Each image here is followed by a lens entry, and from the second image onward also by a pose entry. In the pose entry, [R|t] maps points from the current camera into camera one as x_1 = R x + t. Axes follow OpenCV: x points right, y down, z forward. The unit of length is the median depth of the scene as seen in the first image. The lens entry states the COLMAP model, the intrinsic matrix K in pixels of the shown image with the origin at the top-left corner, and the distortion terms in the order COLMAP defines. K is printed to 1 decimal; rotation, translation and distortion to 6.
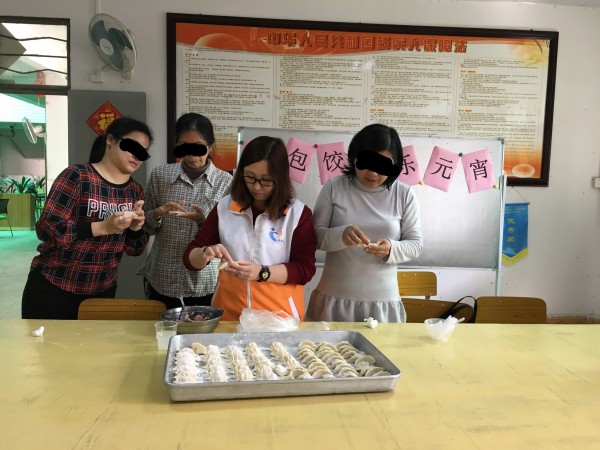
lens RADIAL K [[508.3, 0, 300.6], [0, 508.3, 226.5], [0, 0, 1]] dist [0.079616, -0.102392]
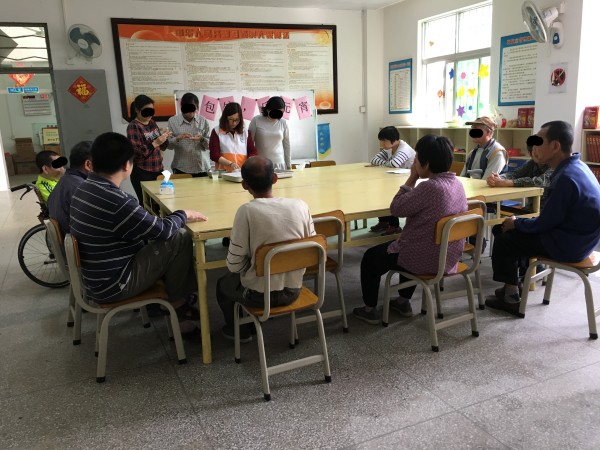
lens RADIAL K [[508.3, 0, 294.9], [0, 508.3, 228.7], [0, 0, 1]] dist [0.079616, -0.102392]
pose [[0.941011, -0.136950, 0.309424, -0.297178], [0.094456, 0.984401, 0.148434, 0.044563], [-0.324926, -0.110451, 0.939268, -0.737939]]
